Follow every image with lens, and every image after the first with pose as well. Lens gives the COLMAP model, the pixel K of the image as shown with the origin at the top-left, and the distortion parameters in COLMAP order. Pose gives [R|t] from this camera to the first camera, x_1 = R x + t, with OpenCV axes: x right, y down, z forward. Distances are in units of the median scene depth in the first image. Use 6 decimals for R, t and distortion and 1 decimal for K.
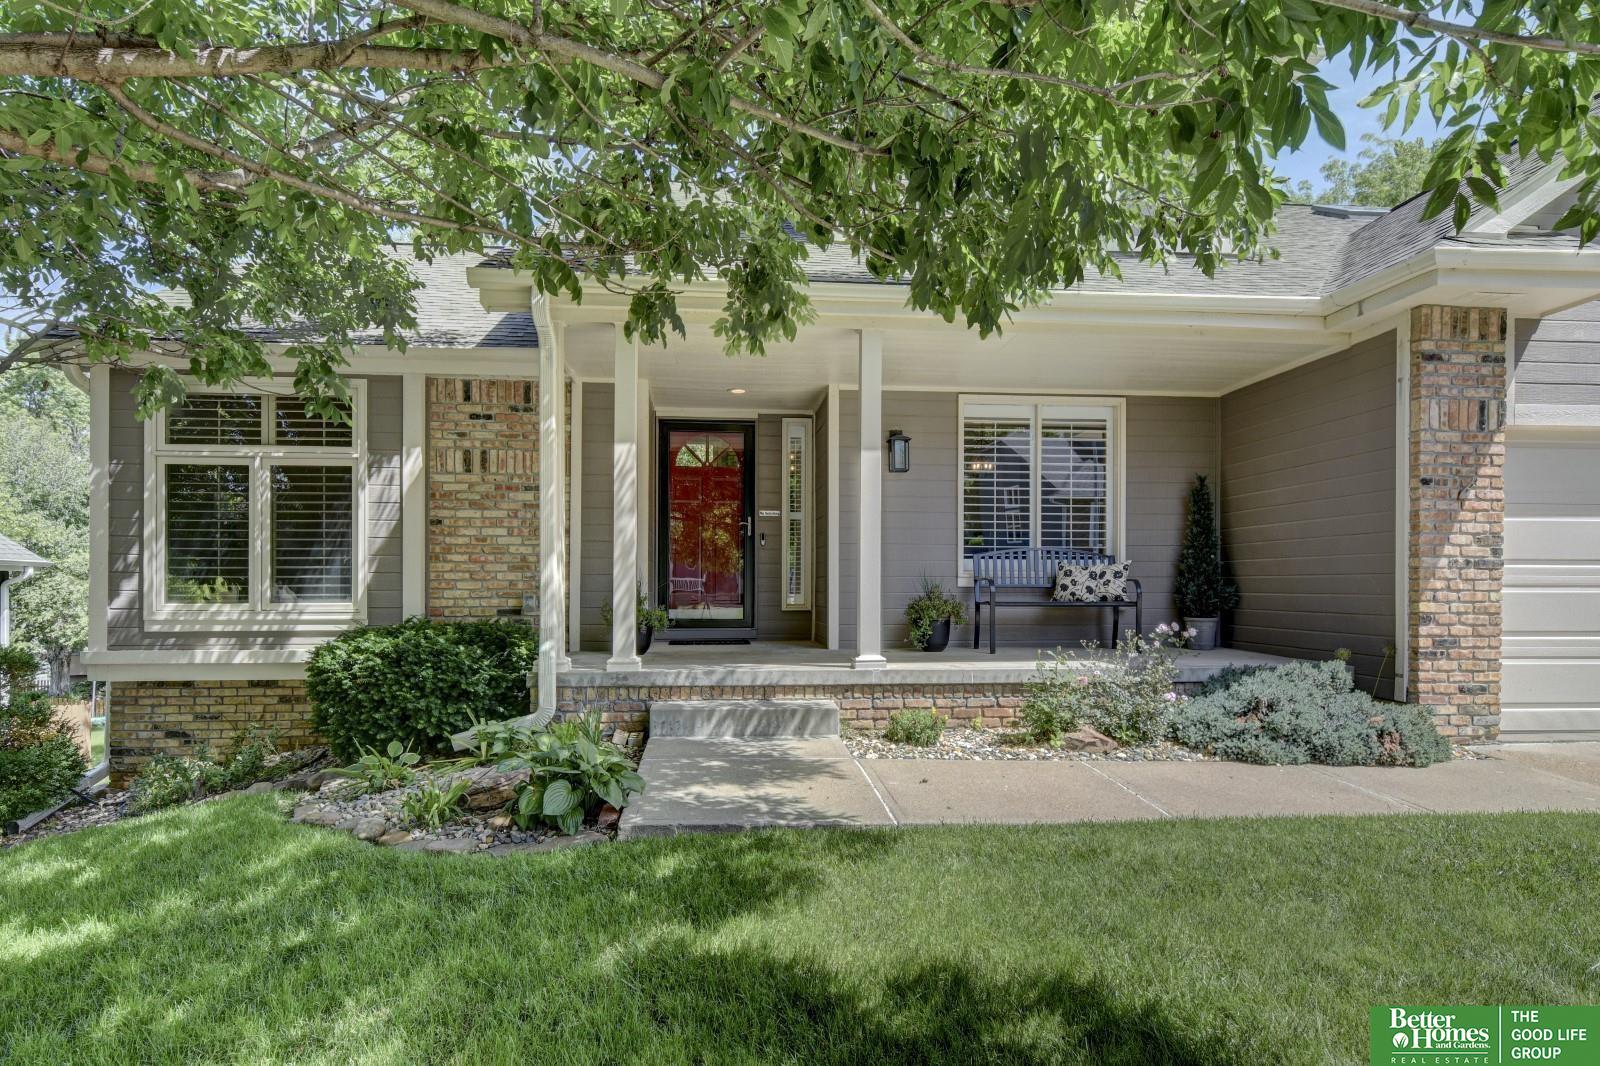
lens RADIAL K [[978.1, 0, 796.4], [0, 978.1, 568.6], [0, 0, 1]] dist [0.020359, -0.001378]
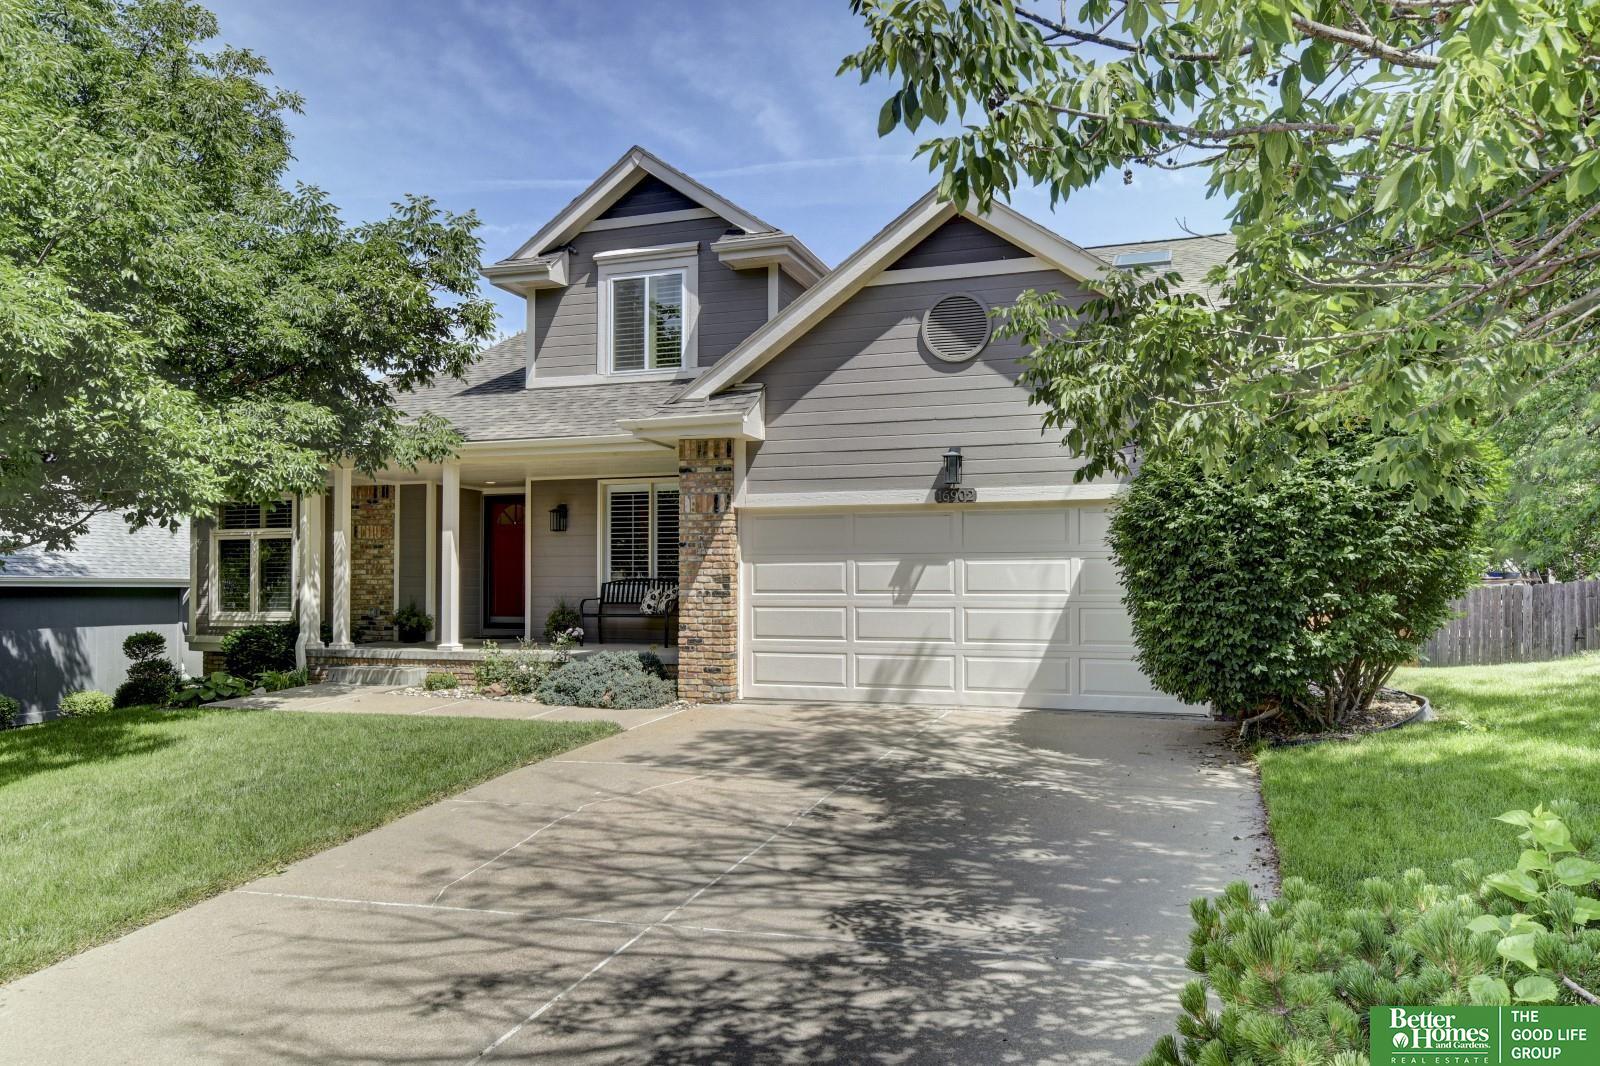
lens RADIAL K [[1106.5, 0, 799.1], [0, 1106.5, 545.1], [0, 0, 1]] dist [0.002173, -0.000281]
pose [[0.910606, -0.018102, -0.412880, 1.573469], [0.010203, 0.999720, -0.021327, -0.044732], [0.413150, 0.015208, 0.910536, -0.620494]]
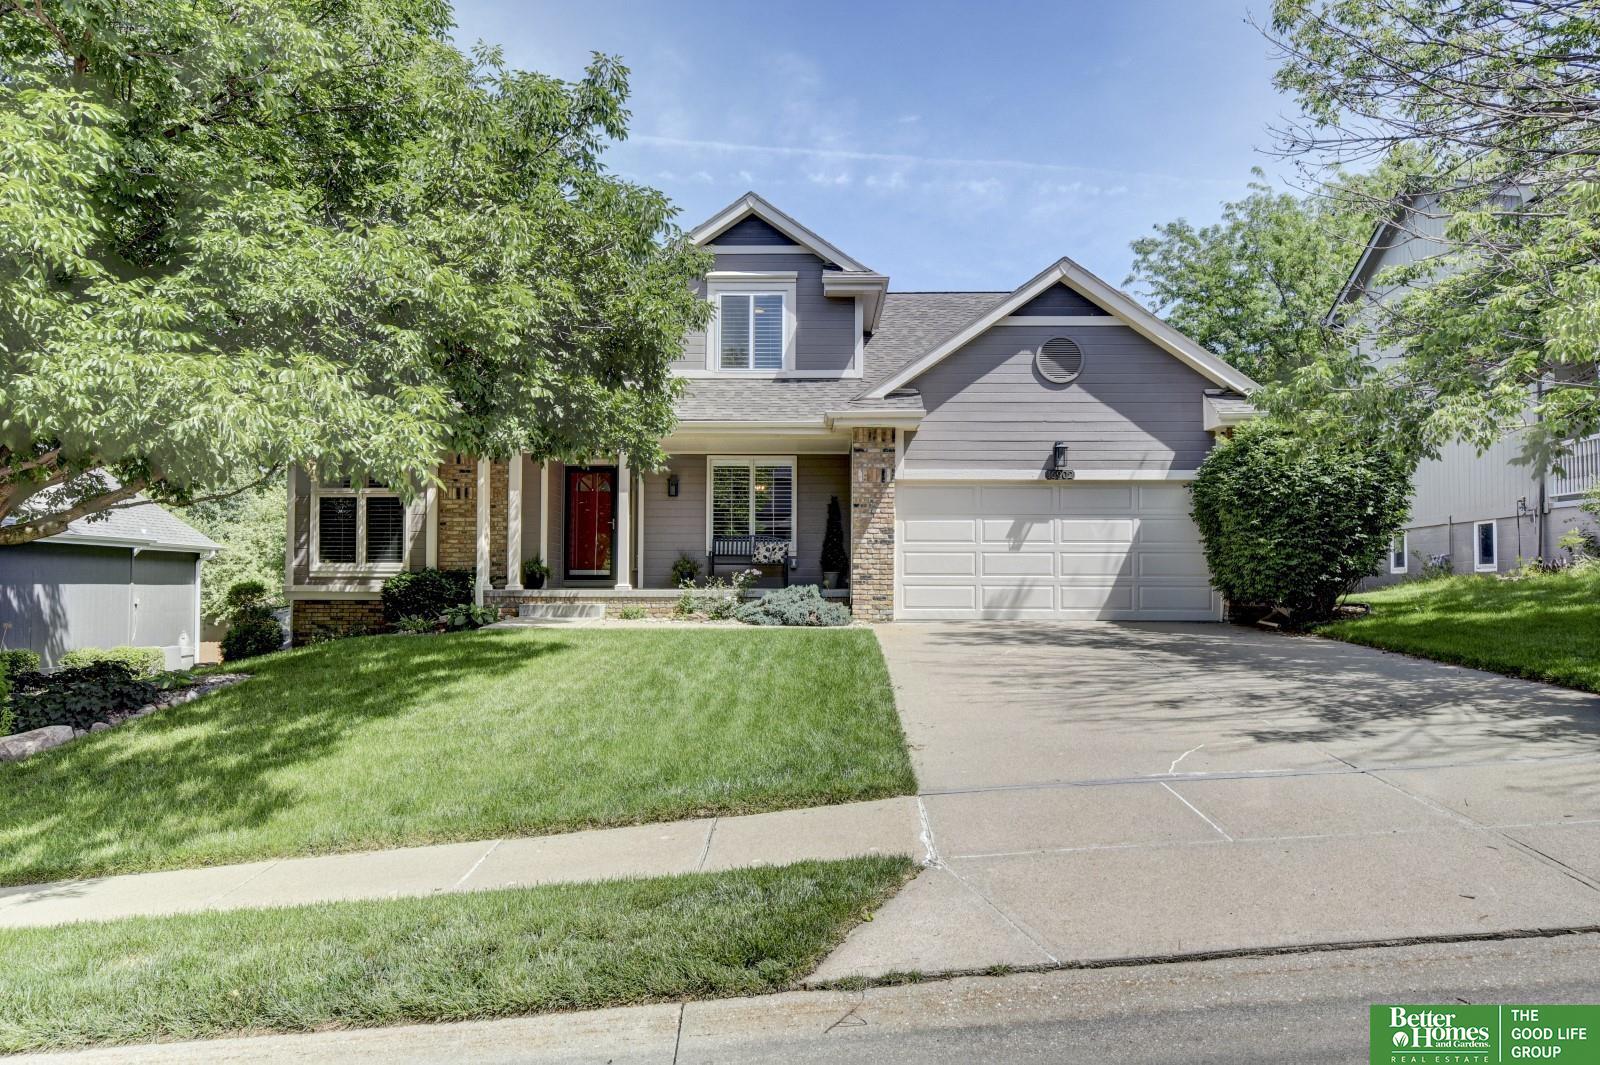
lens RADIAL K [[1106.5, 0, 798.1], [0, 1106.5, 524.0], [0, 0, 1]] dist [0.002173, -0.000281]
pose [[0.993931, -0.004874, -0.109893, 0.773478], [0.001267, 0.999459, -0.032871, 0.036698], [0.109994, 0.032532, 0.993400, -1.500248]]
